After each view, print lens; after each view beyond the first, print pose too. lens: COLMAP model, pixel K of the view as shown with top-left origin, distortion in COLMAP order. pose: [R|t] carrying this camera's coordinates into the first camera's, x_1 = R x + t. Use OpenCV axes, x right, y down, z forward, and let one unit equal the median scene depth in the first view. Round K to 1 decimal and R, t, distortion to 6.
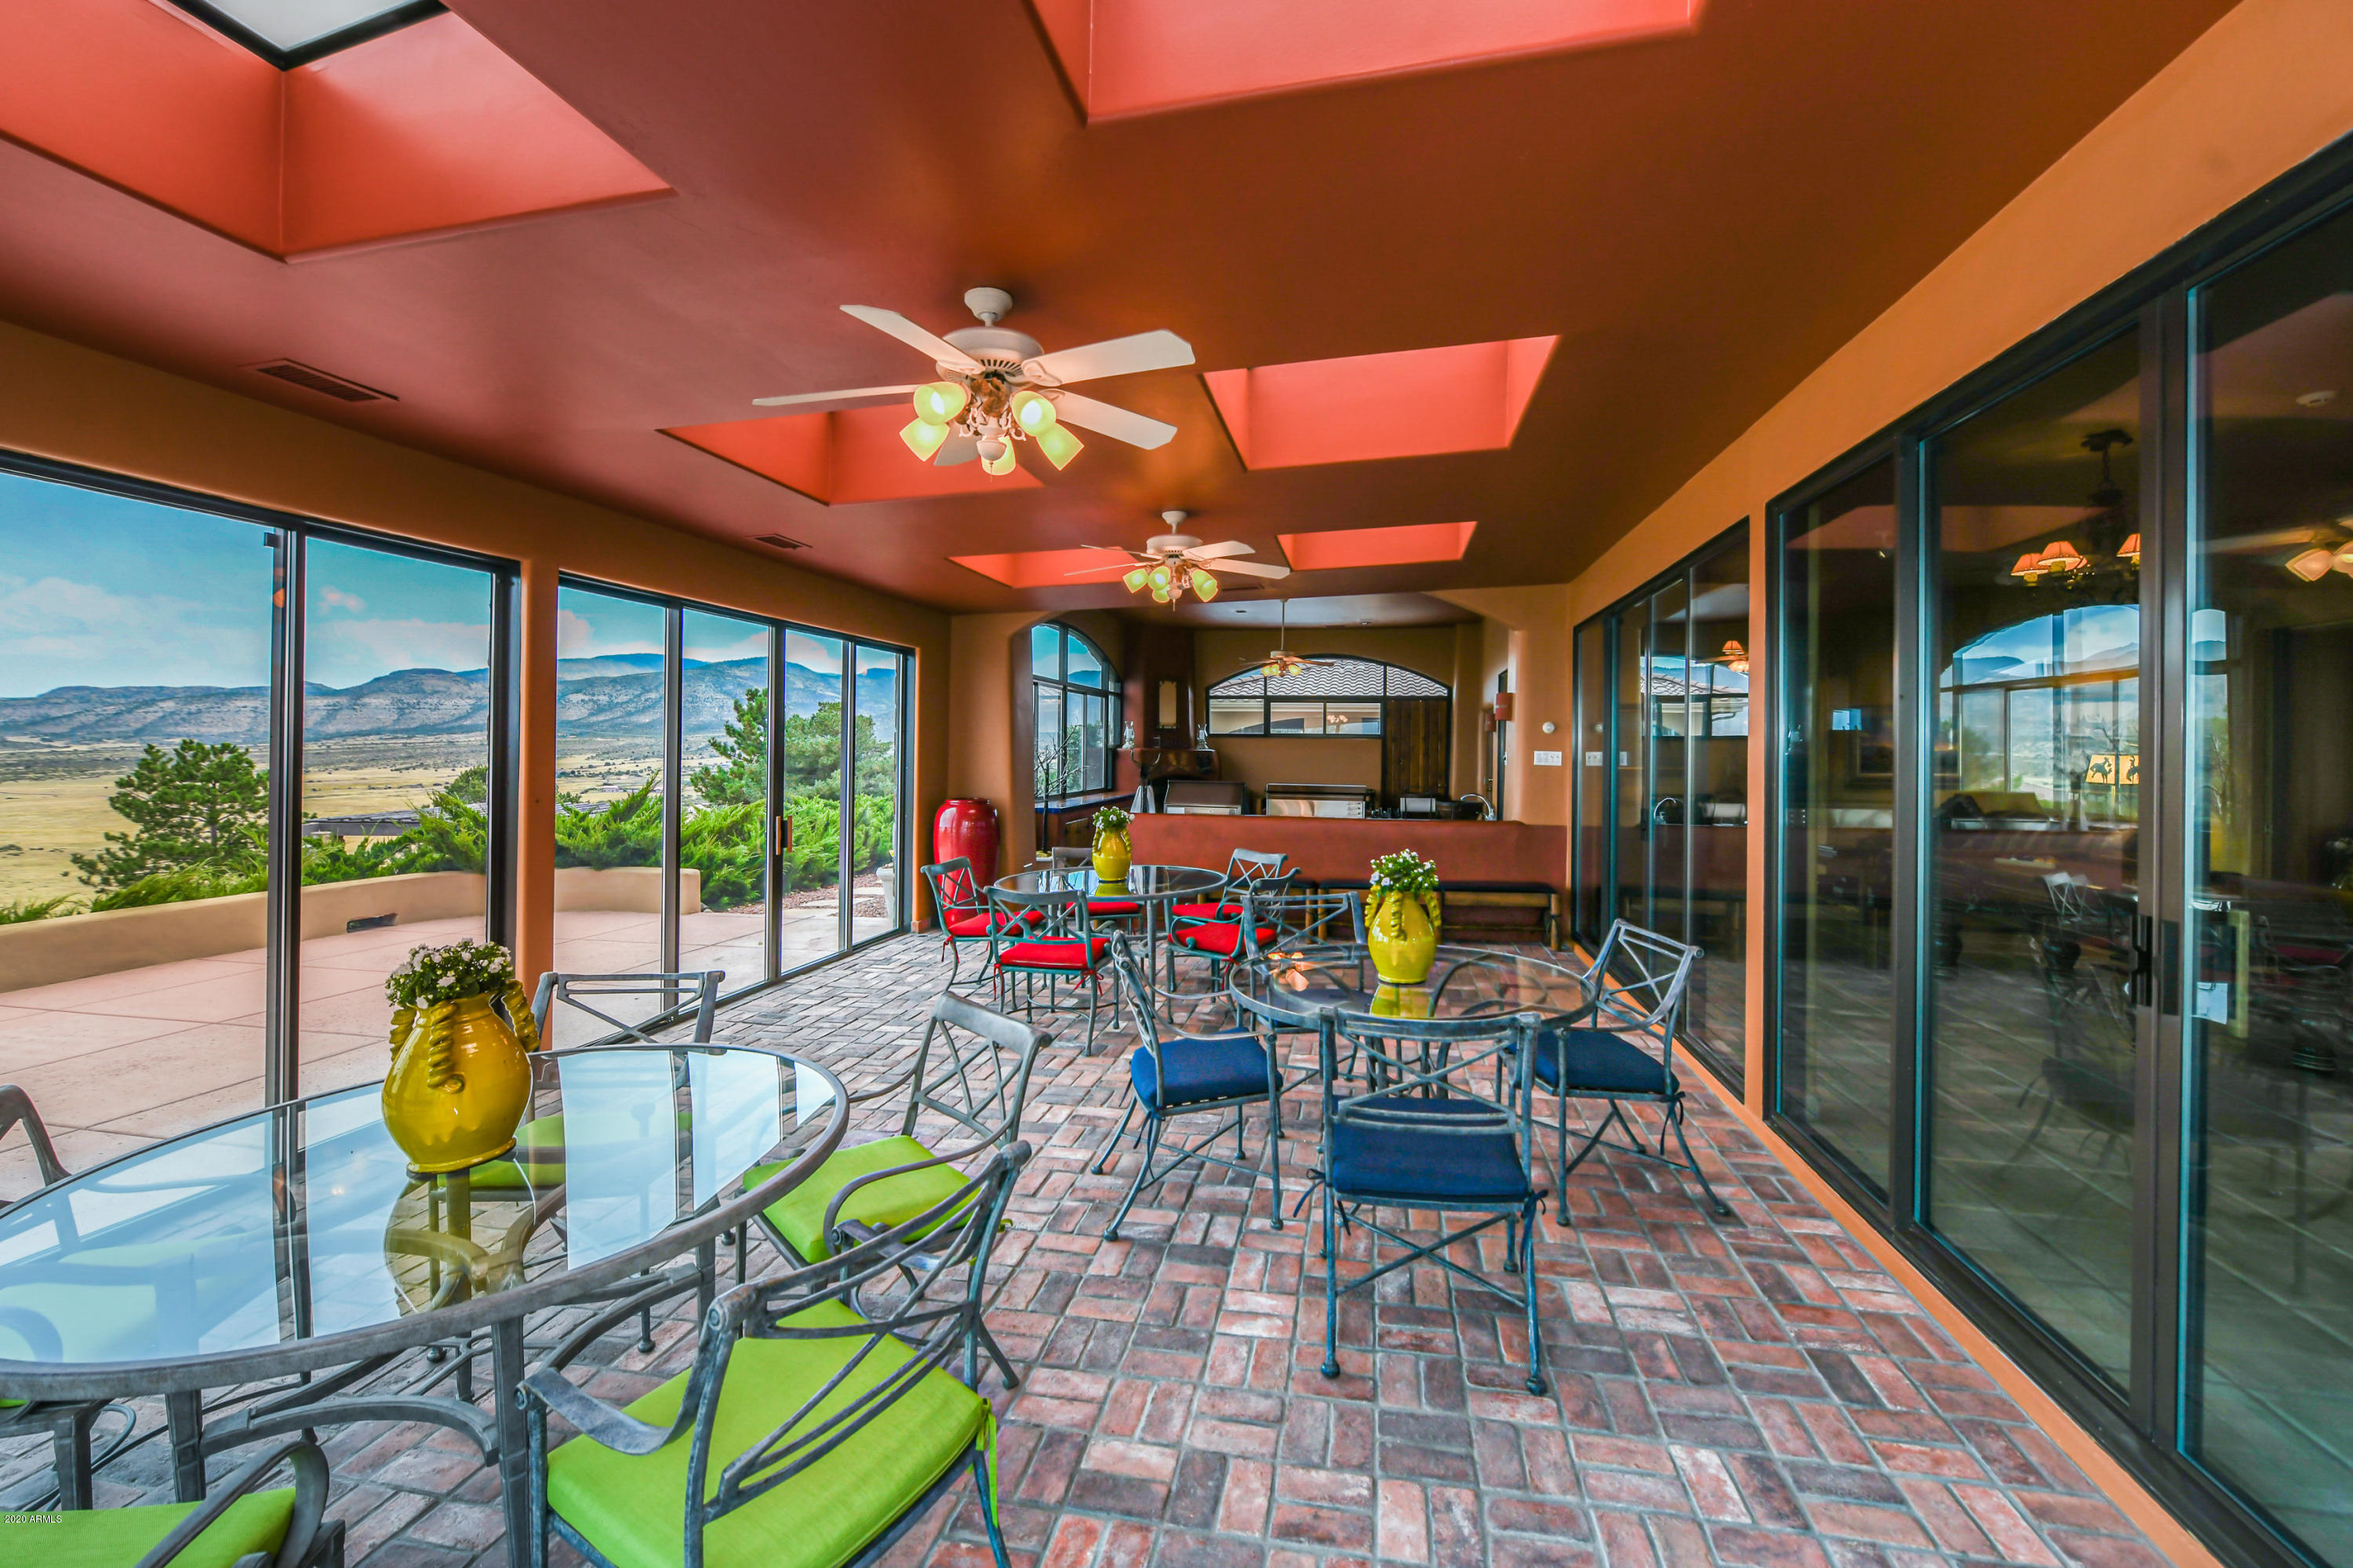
lens RADIAL K [[953.4, 0, 1172.4], [0, 953.4, 766.1], [0, 0, 1]] dist [-0.001606, -0.000059]
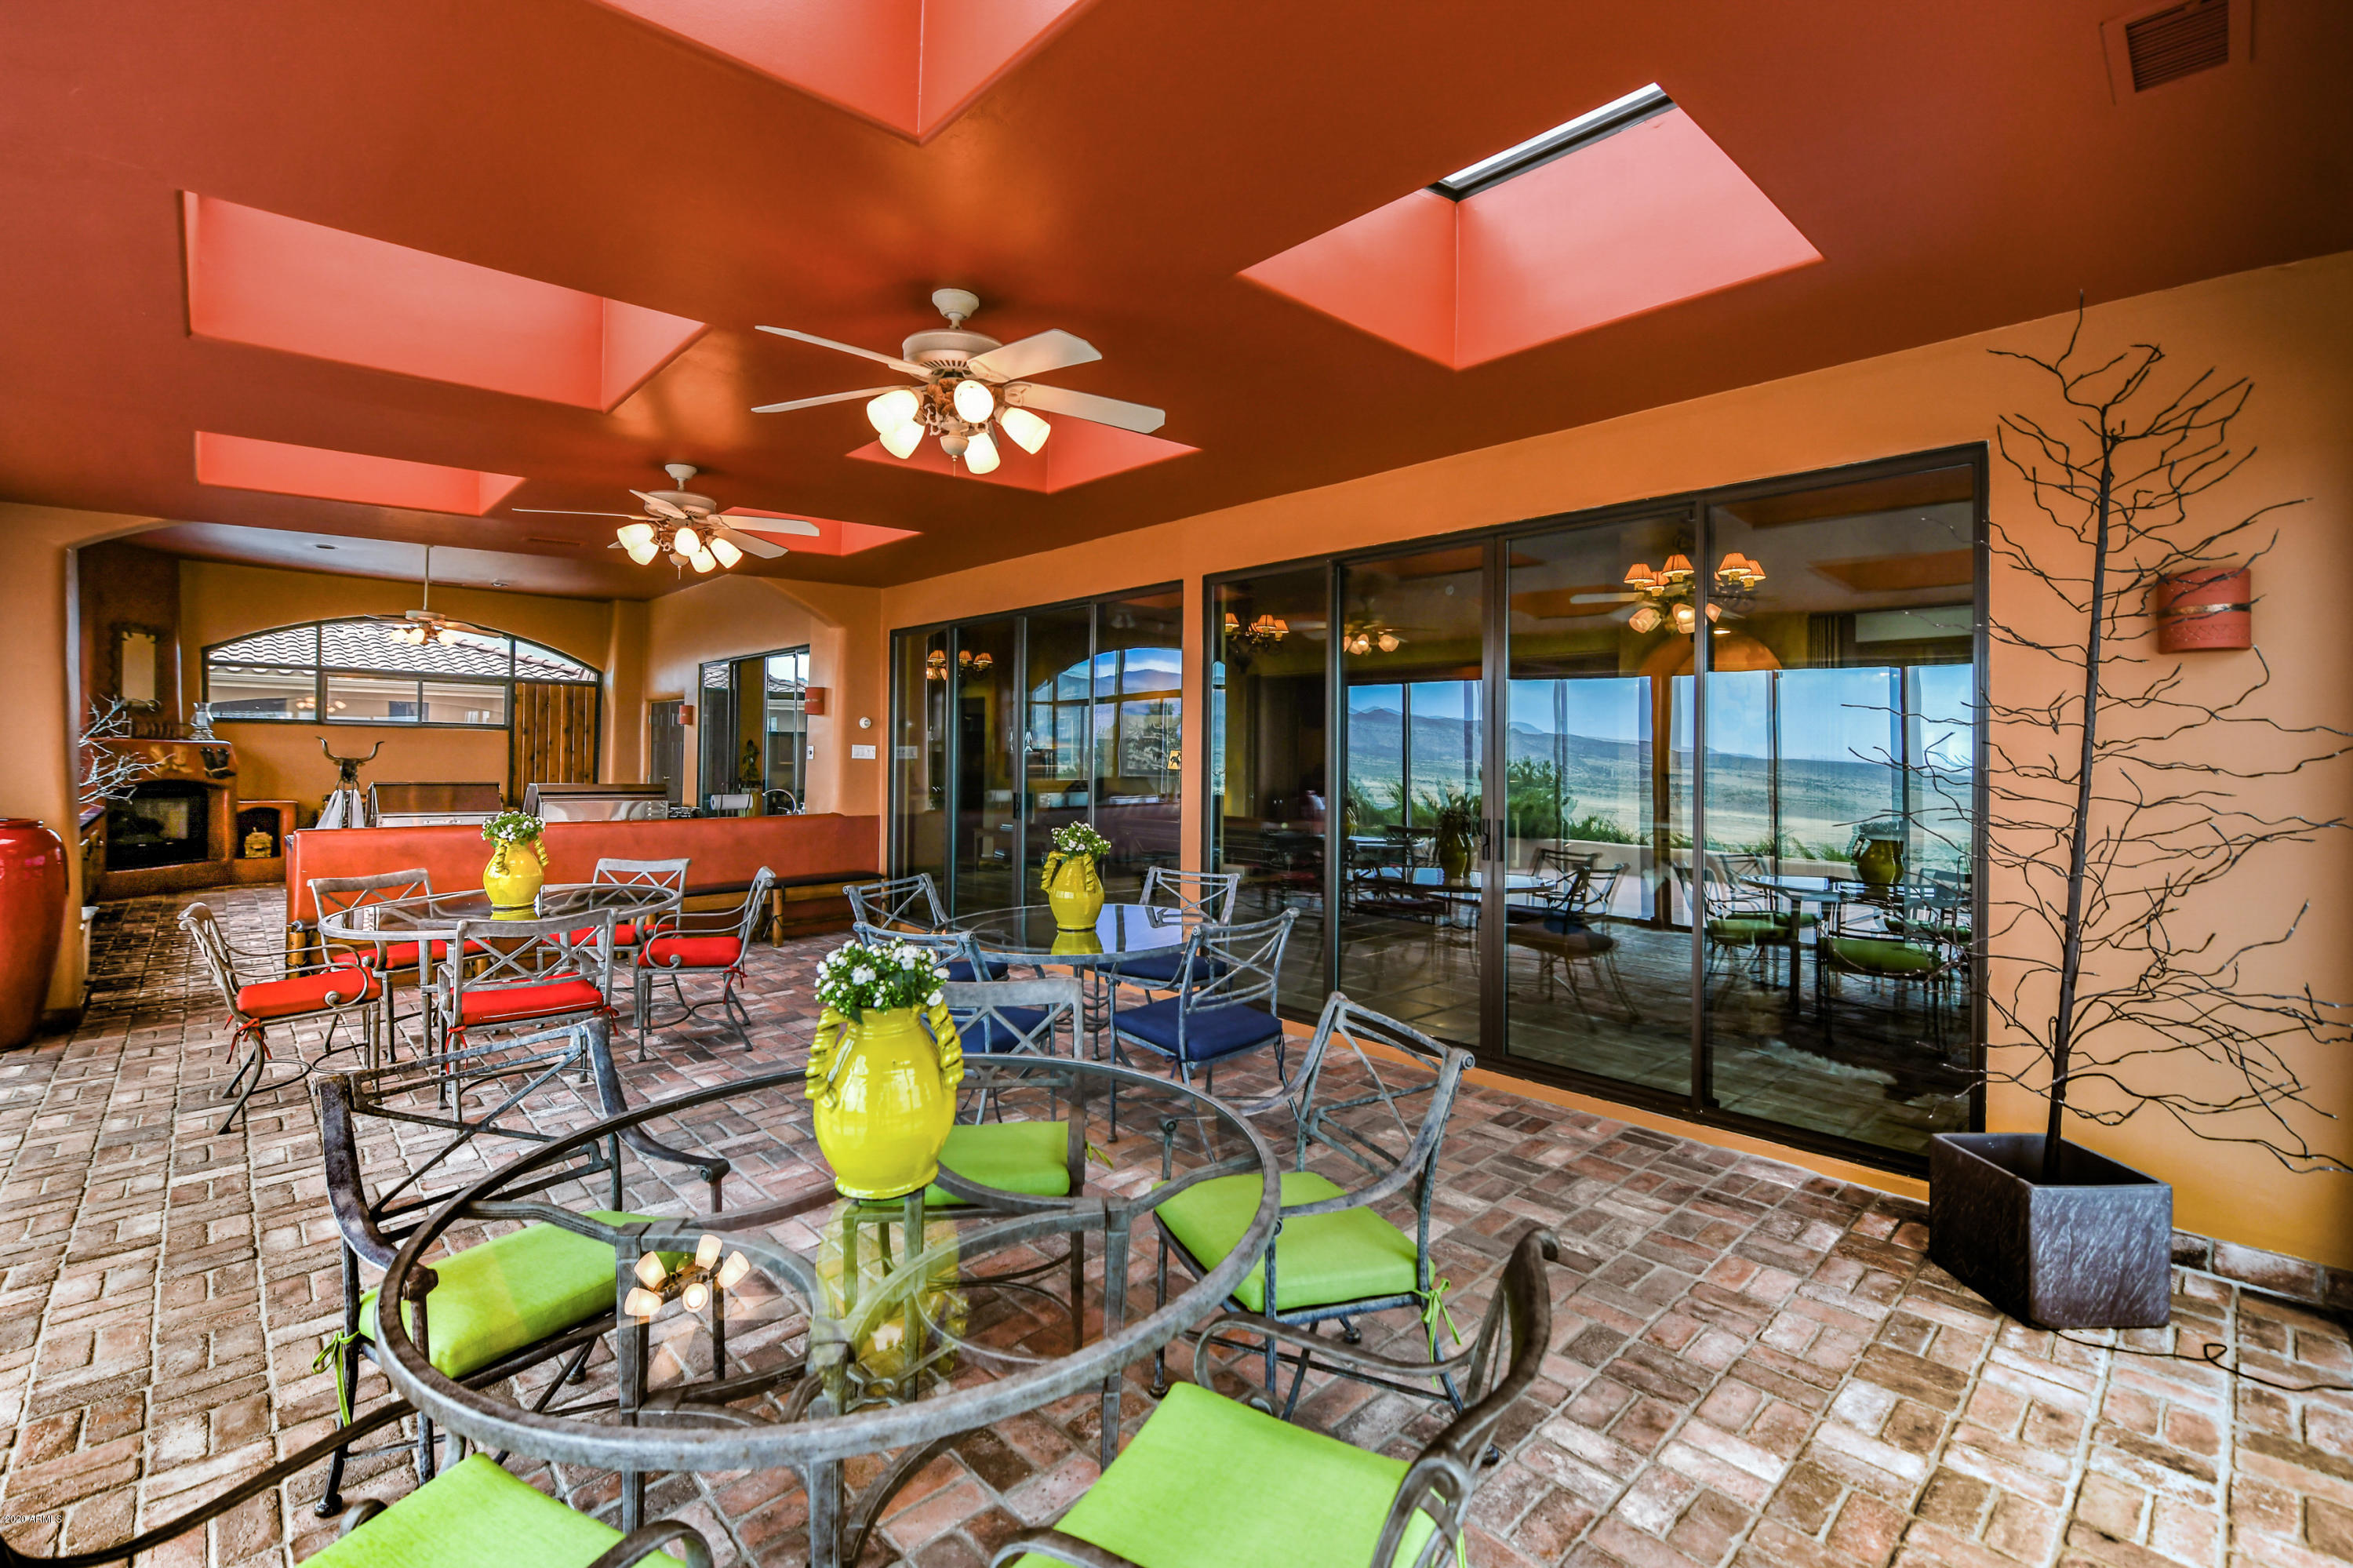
lens RADIAL K [[1046.6, 0, 1175.2], [0, 1046.6, 767.9], [0, 0, 1]] dist [-0.001906, -0.000191]
pose [[0.565780, -0.009535, 0.824501, -0.200957], [0.008167, 0.999949, 0.005960, 0.003106], [-0.824516, 0.003361, 0.565829, 0.034206]]
